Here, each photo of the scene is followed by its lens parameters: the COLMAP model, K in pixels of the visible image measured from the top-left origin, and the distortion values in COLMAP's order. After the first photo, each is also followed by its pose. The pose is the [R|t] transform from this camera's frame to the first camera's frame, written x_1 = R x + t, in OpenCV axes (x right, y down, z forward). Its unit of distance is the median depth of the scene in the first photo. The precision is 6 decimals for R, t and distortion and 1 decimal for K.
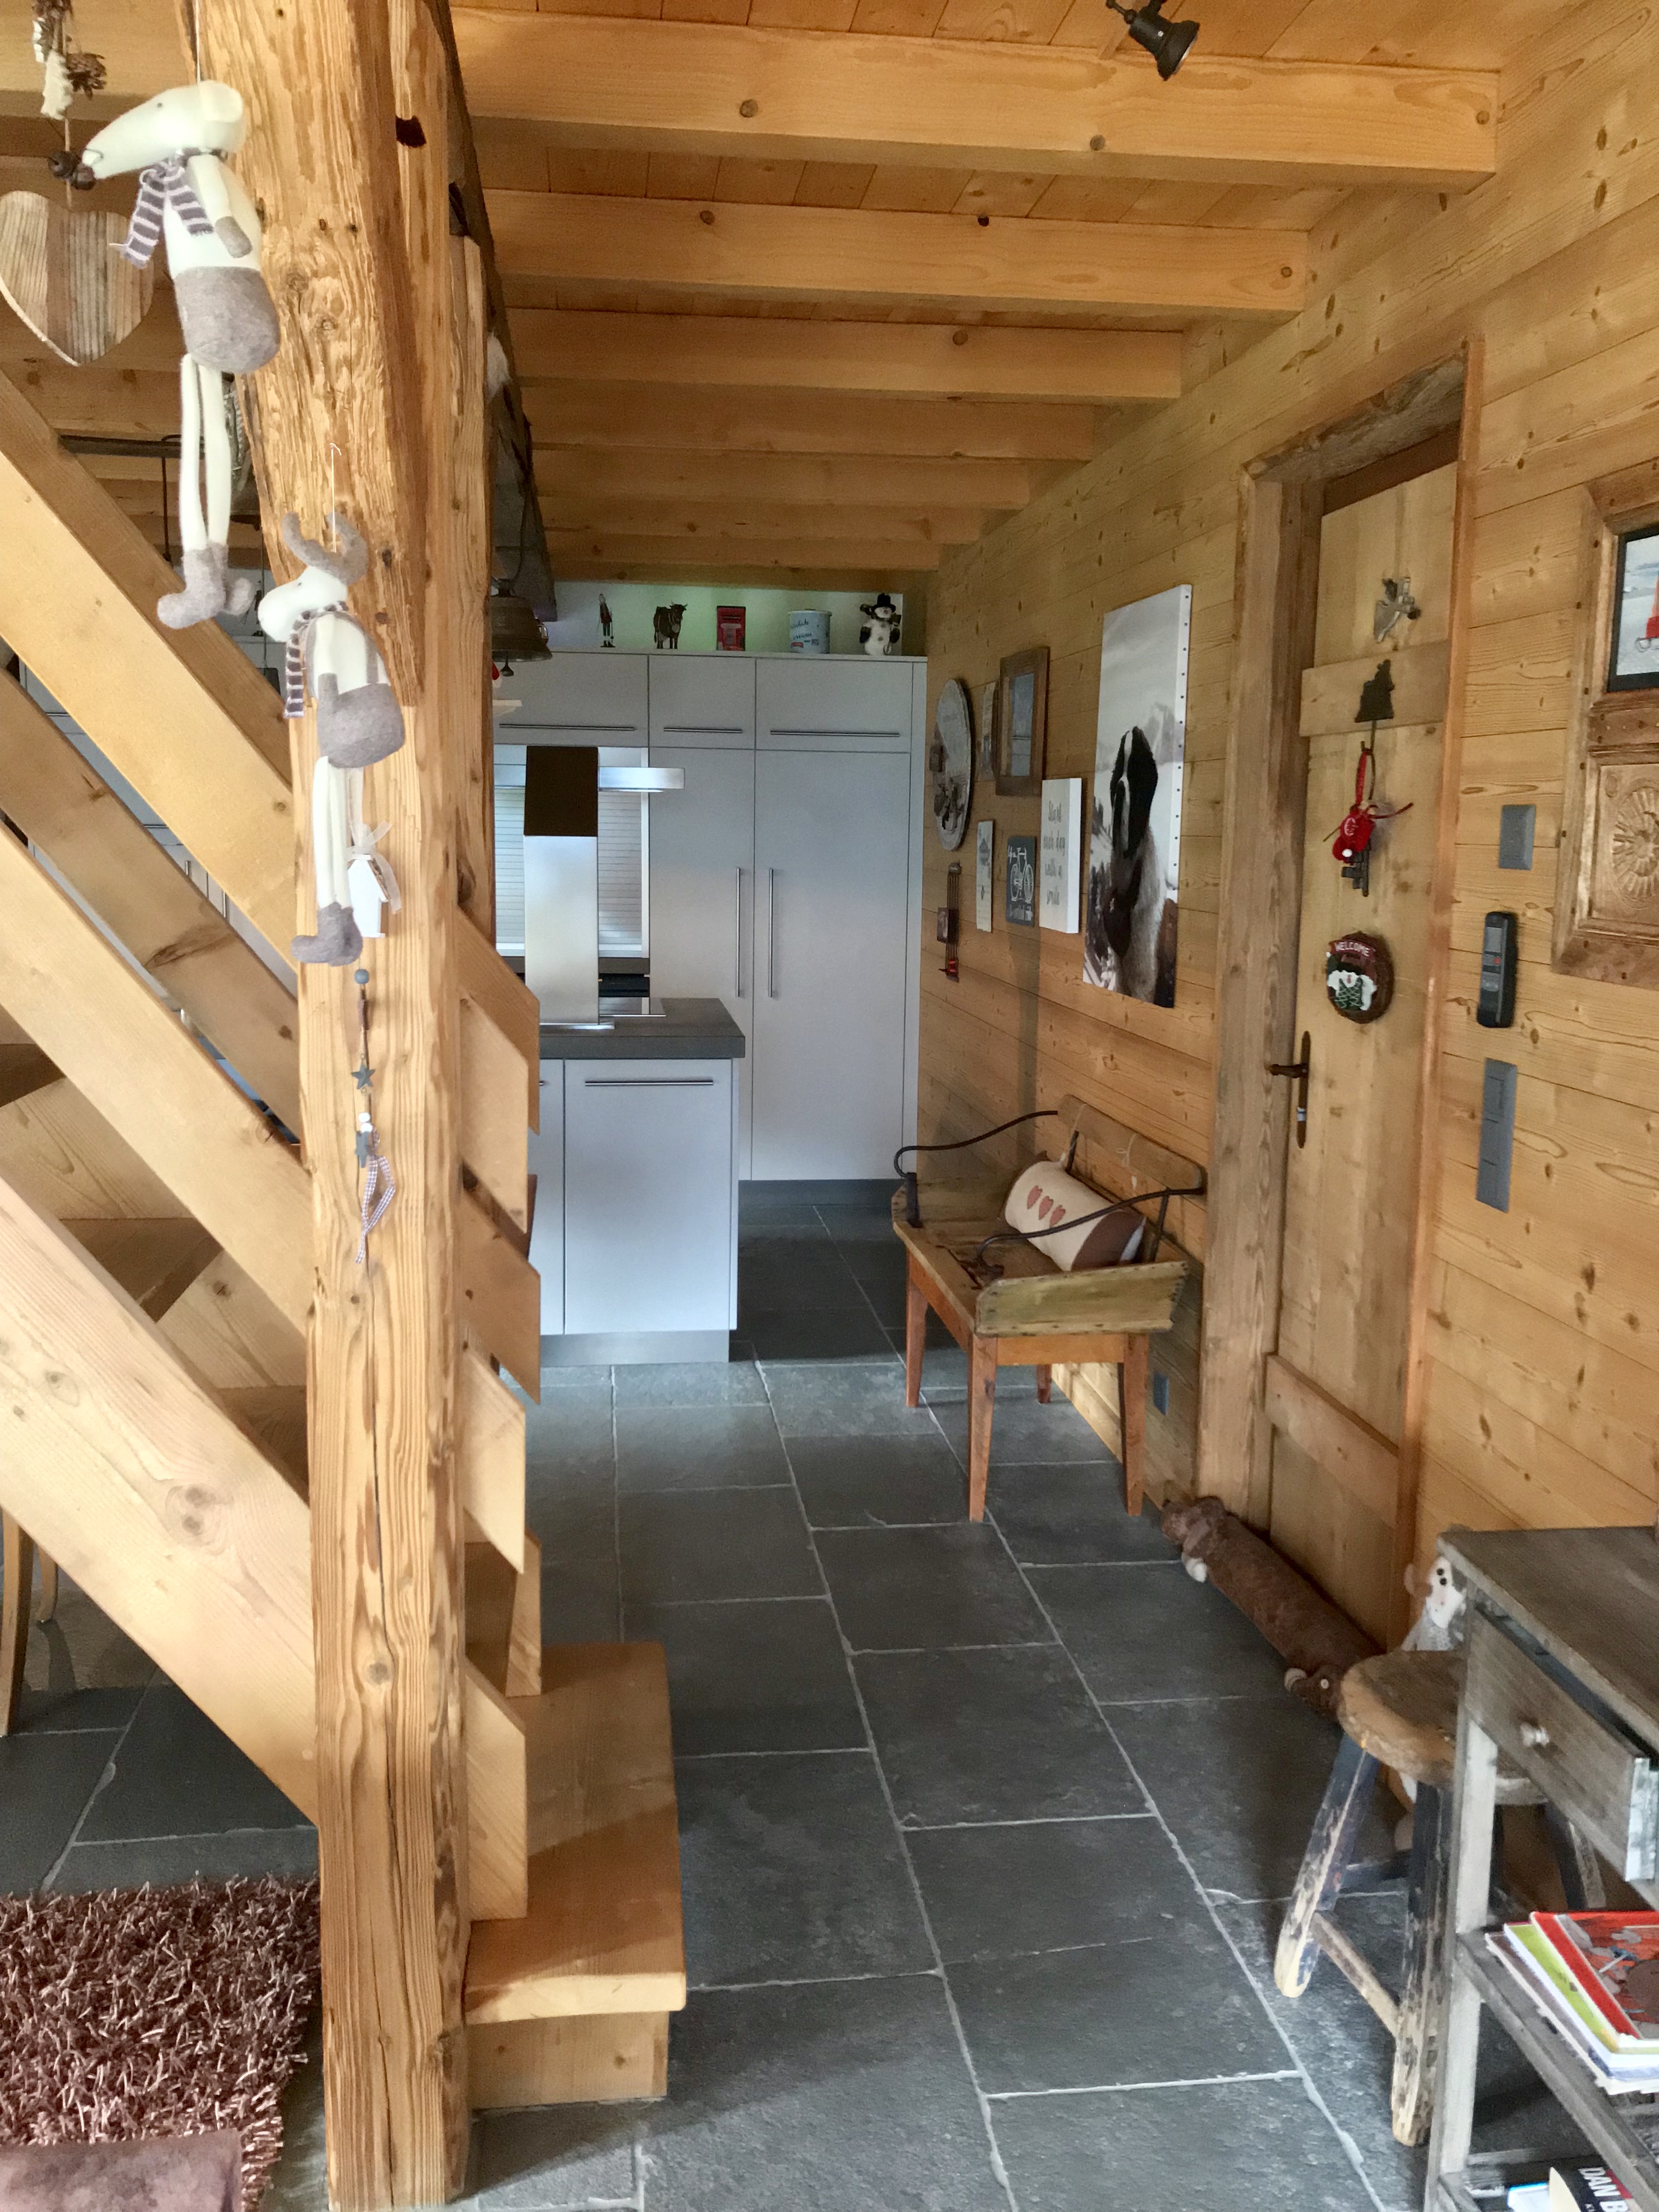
lens RADIAL K [[1823.9, 0, 815.4], [0, 1823.9, 1095.0], [0, 0, 1]] dist [0.041026, -0.061935]
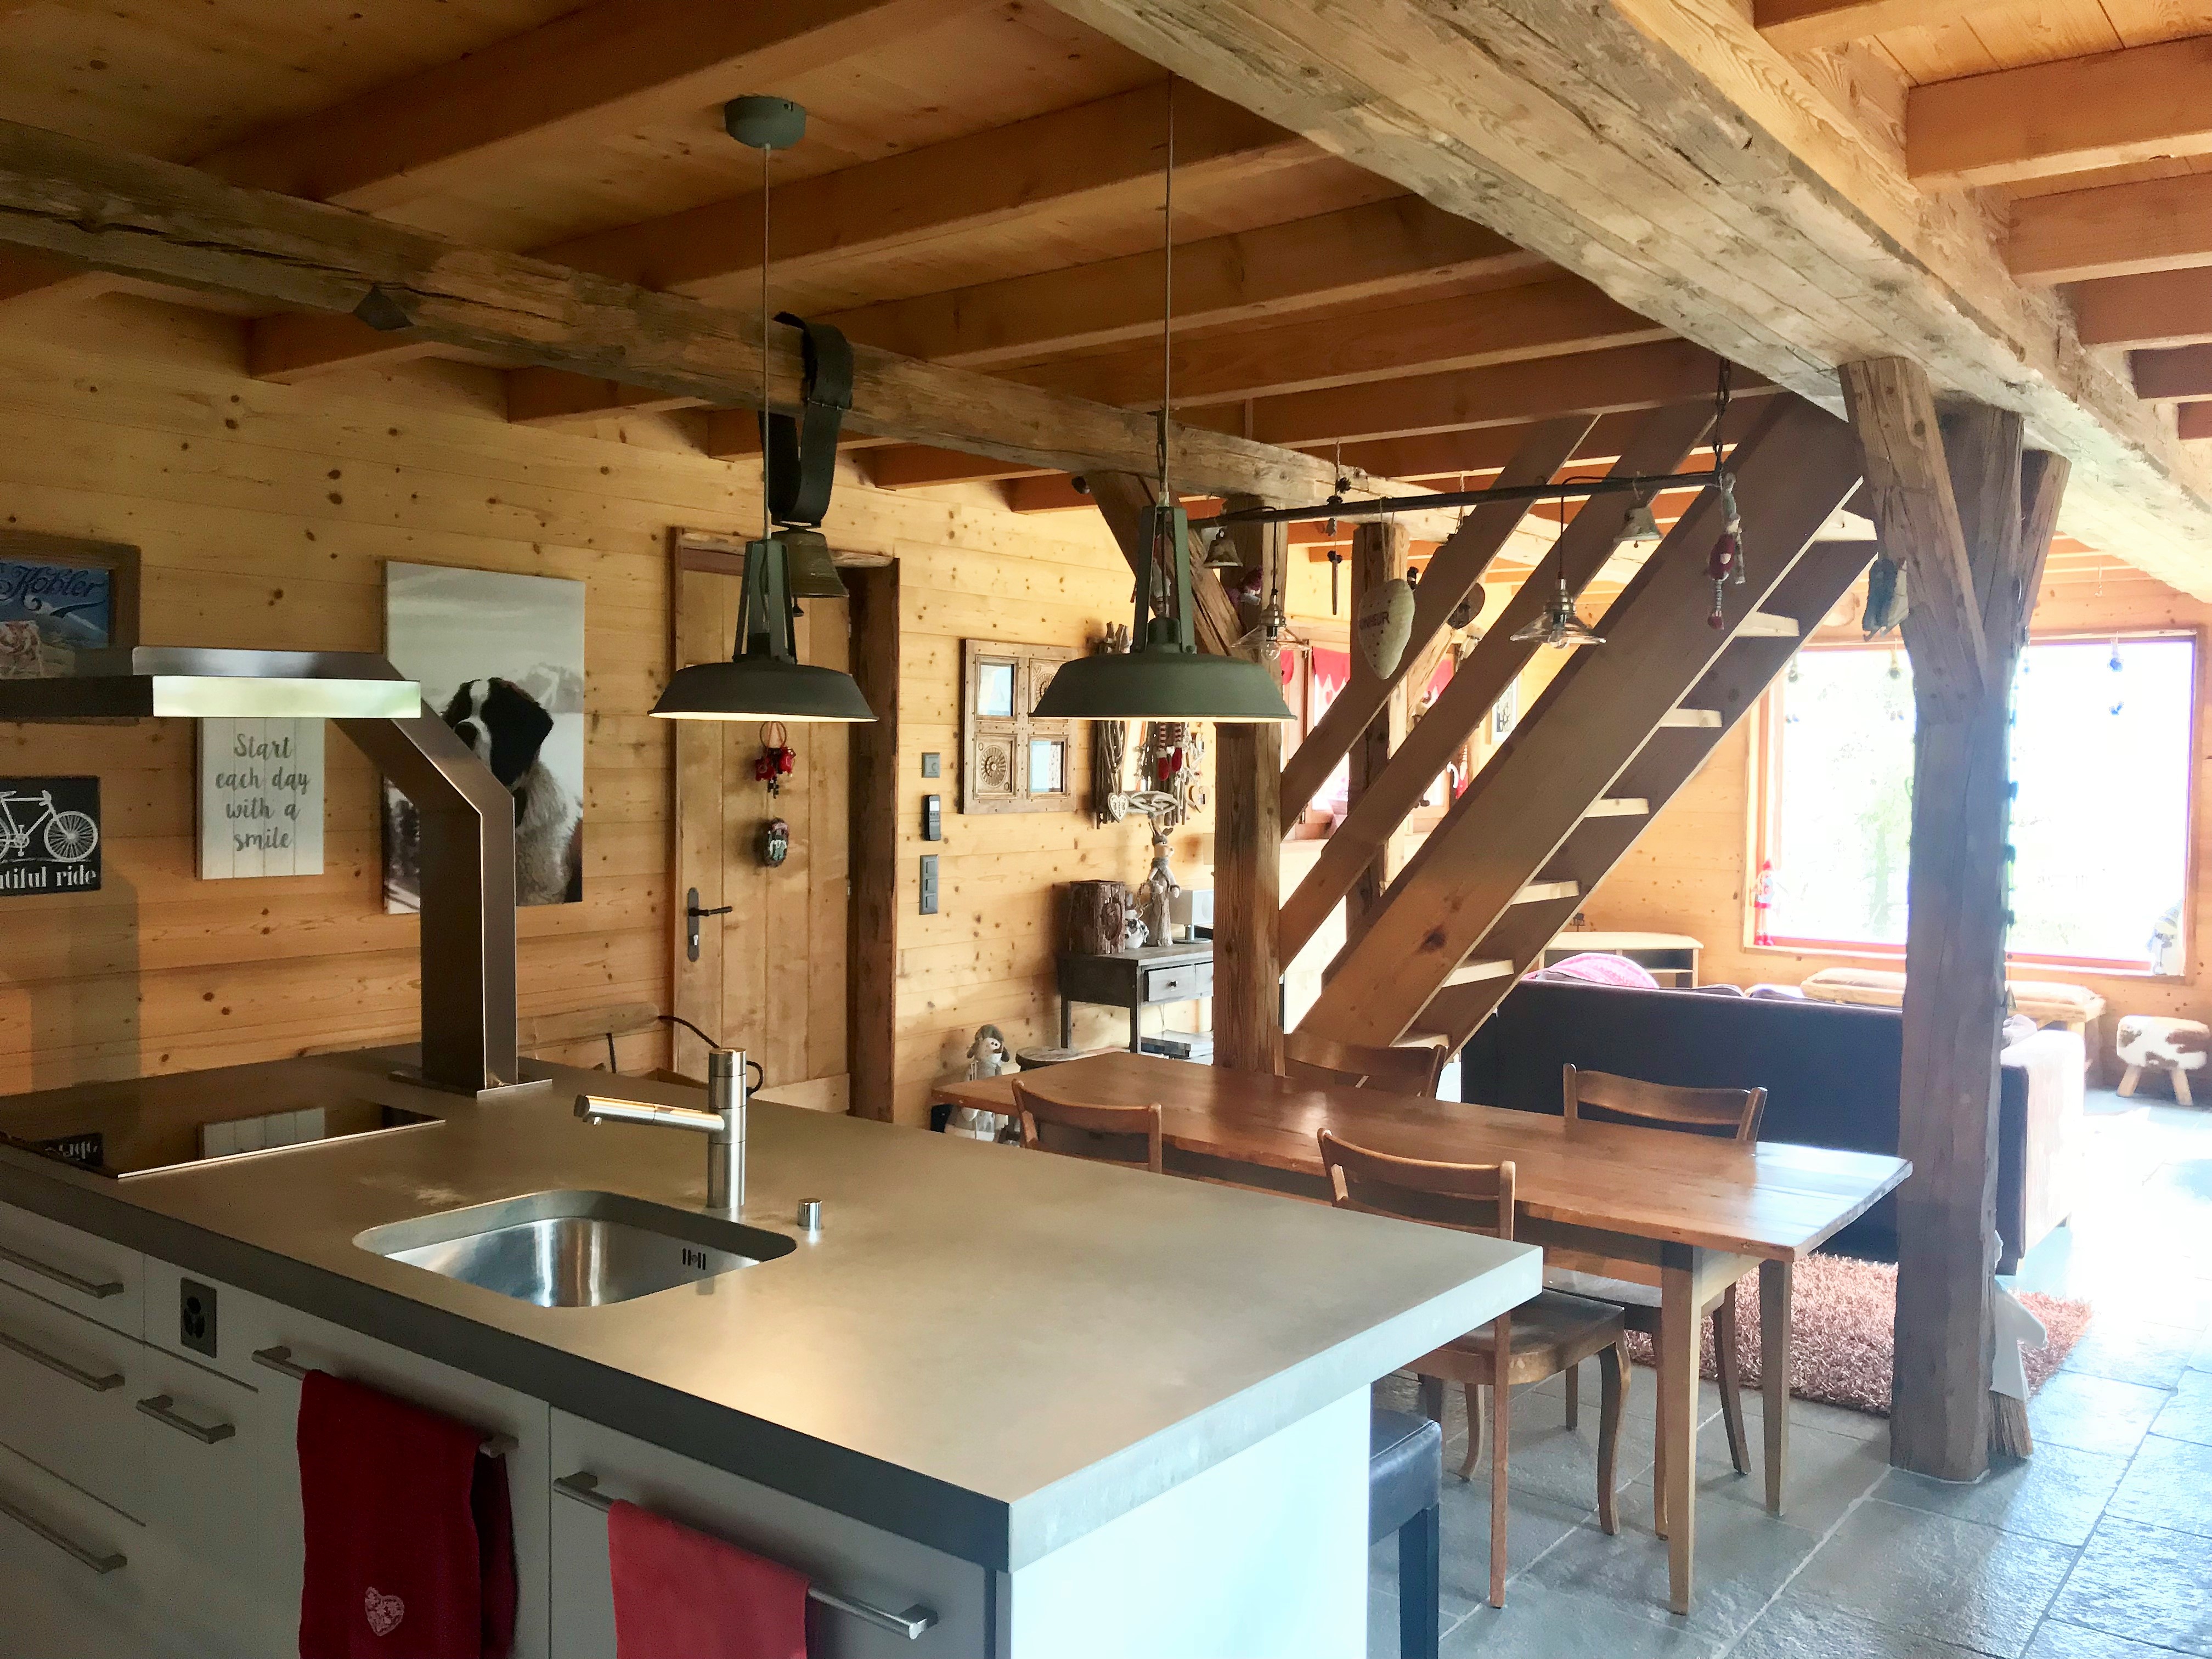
lens RADIAL K [[1823.9, 0, 1085.5], [0, 1823.9, 820.9], [0, 0, 1]] dist [0.041026, -0.061935]
pose [[-0.703682, -0.051000, 0.708683, -1.174064], [0.084726, 0.984281, 0.154961, -0.330559], [-0.705446, 0.169087, -0.688299, 1.971144]]
